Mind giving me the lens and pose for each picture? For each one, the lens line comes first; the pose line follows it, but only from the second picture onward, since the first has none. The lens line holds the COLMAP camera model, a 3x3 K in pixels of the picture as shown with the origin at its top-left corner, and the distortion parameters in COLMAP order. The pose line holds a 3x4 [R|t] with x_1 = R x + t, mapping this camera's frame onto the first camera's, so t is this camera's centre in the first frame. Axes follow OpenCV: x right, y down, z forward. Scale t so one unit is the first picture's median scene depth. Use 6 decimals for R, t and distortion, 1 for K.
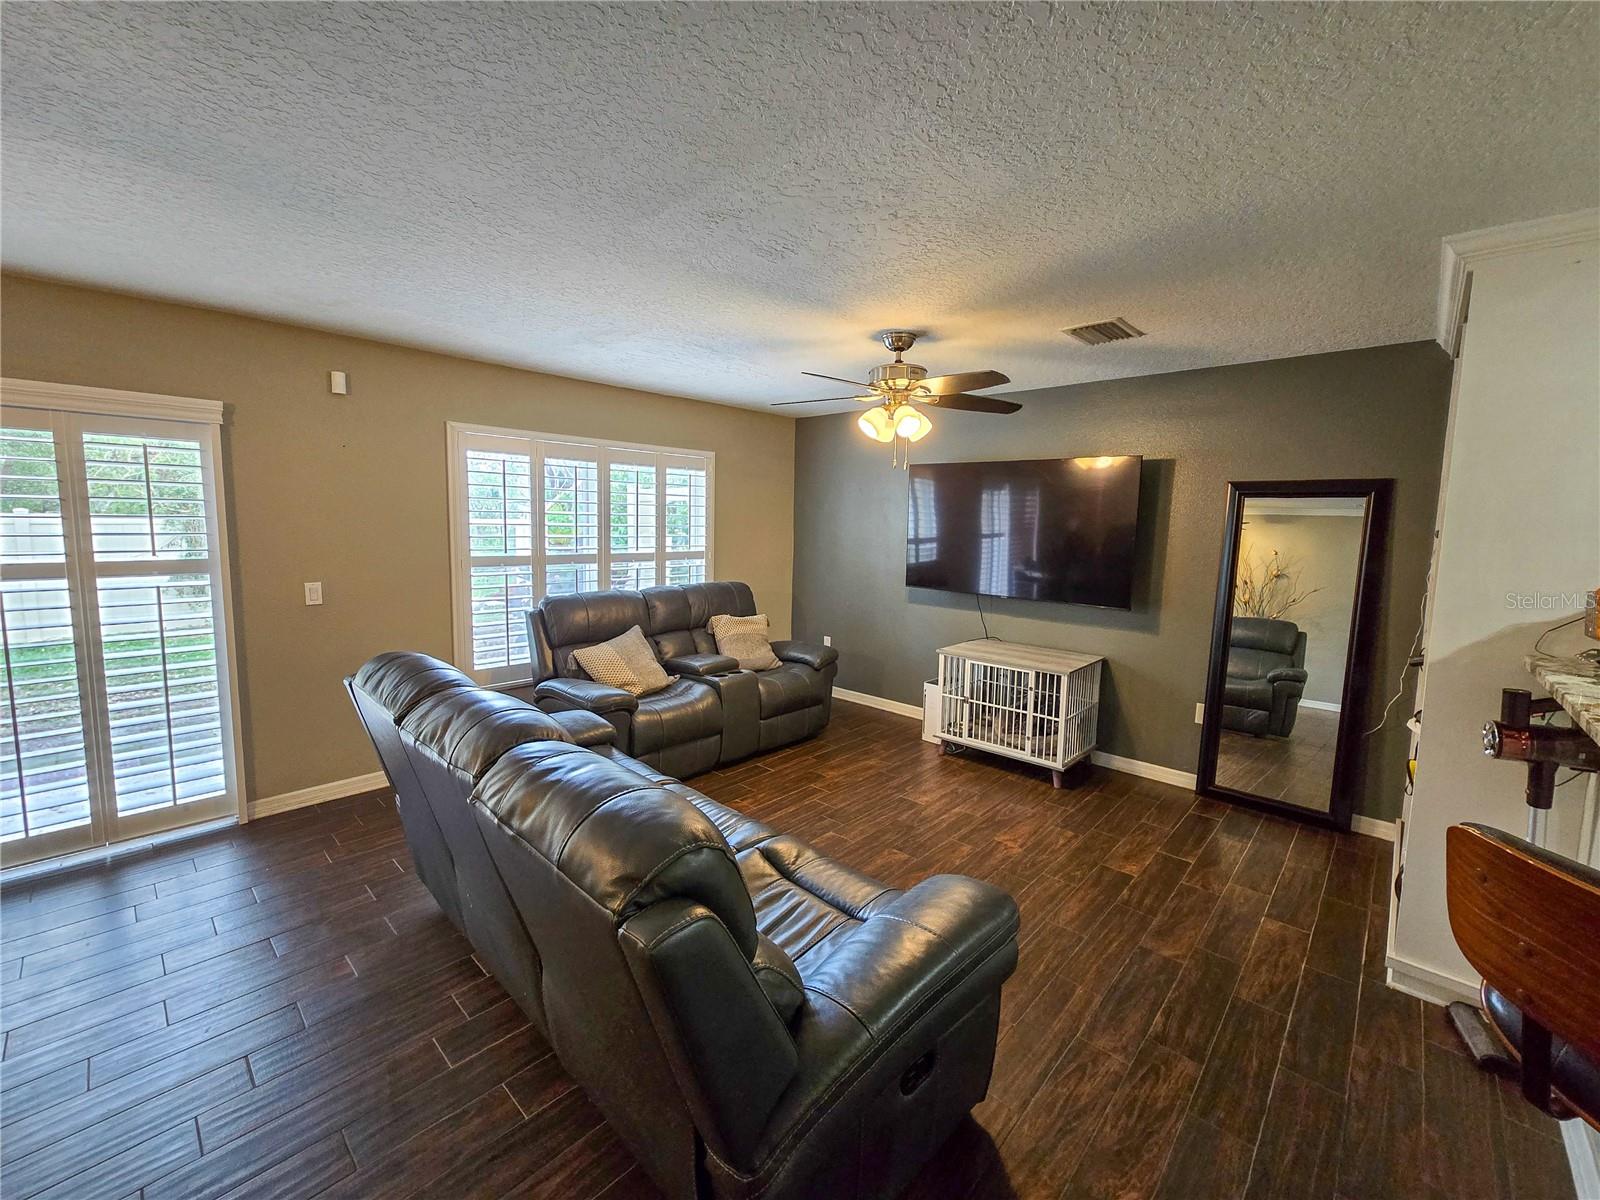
lens RADIAL K [[657.2, 0, 803.4], [0, 657.2, 594.2], [0, 0, 1]] dist [0.003319, -0.000941]
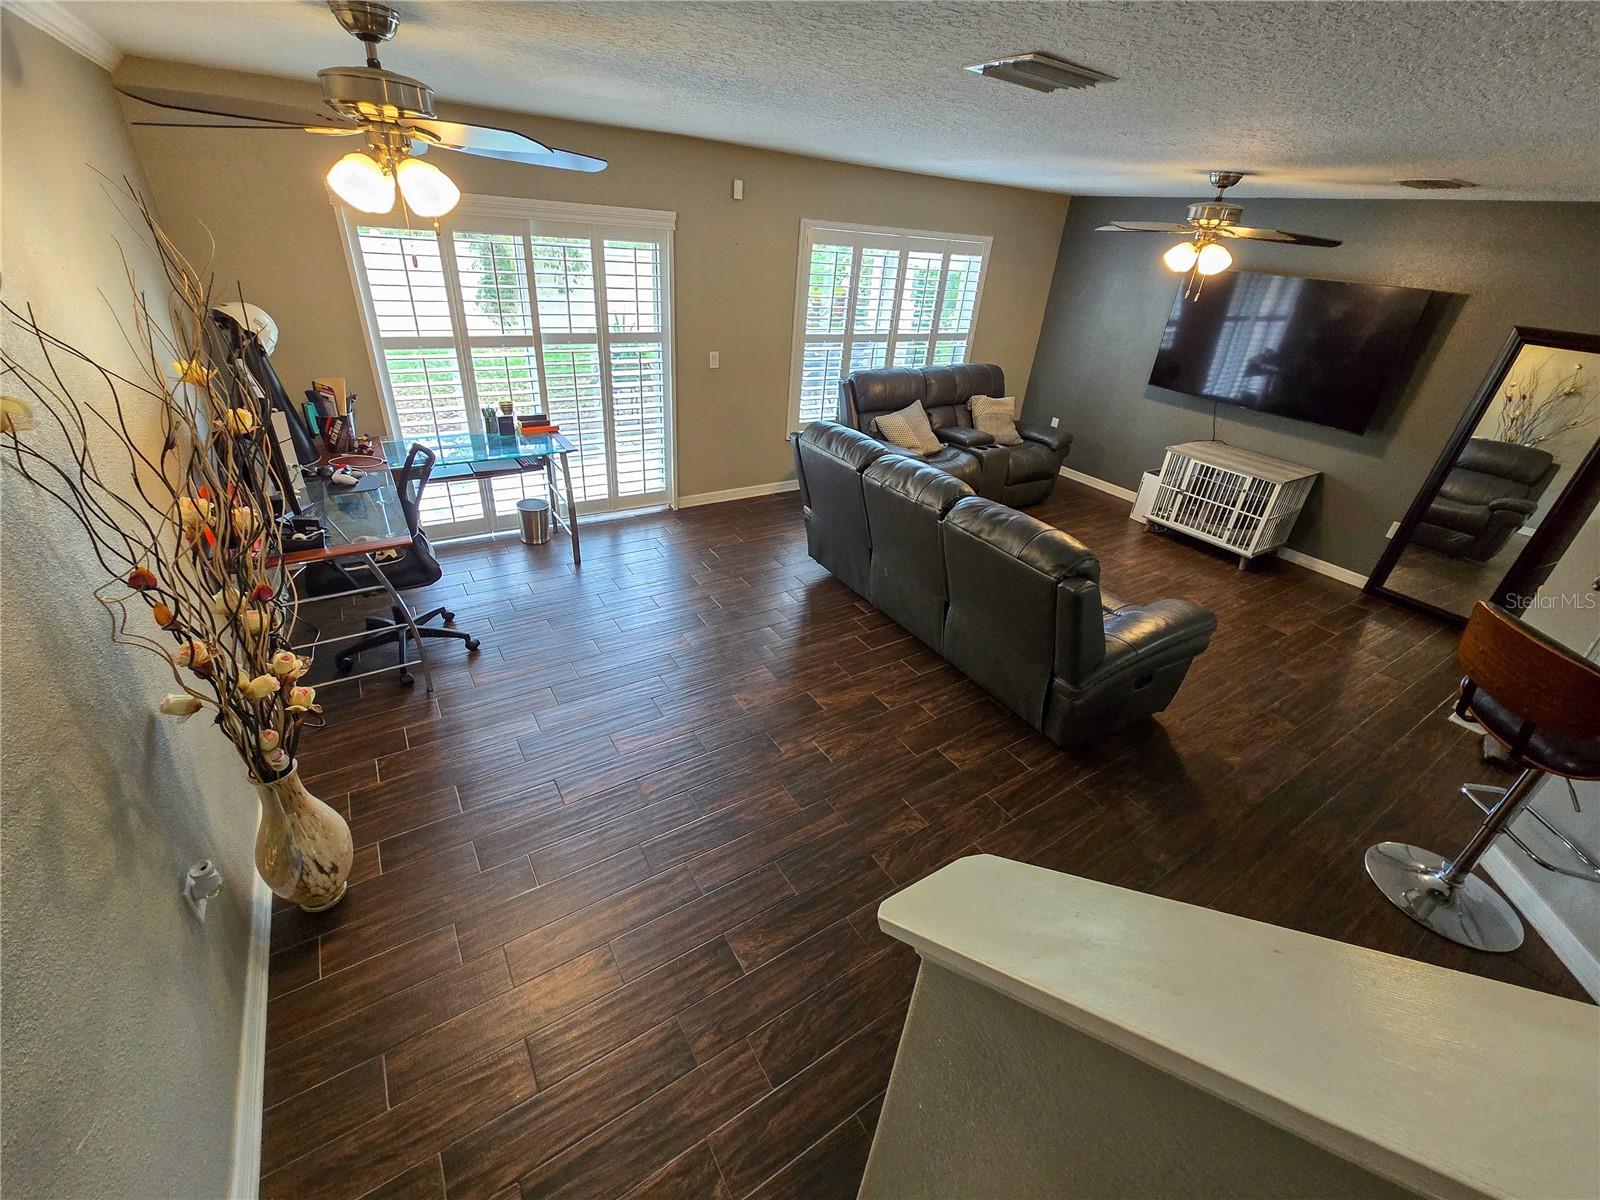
lens RADIAL K [[657.2, 0, 797.9], [0, 657.2, 591.5], [0, 0, 1]] dist [0.003319, -0.000941]
pose [[0.967723, 0.162523, -0.192610, -0.180971], [-0.079679, 0.922382, 0.377972, -0.075738], [0.239089, -0.350425, 0.905560, -0.352881]]
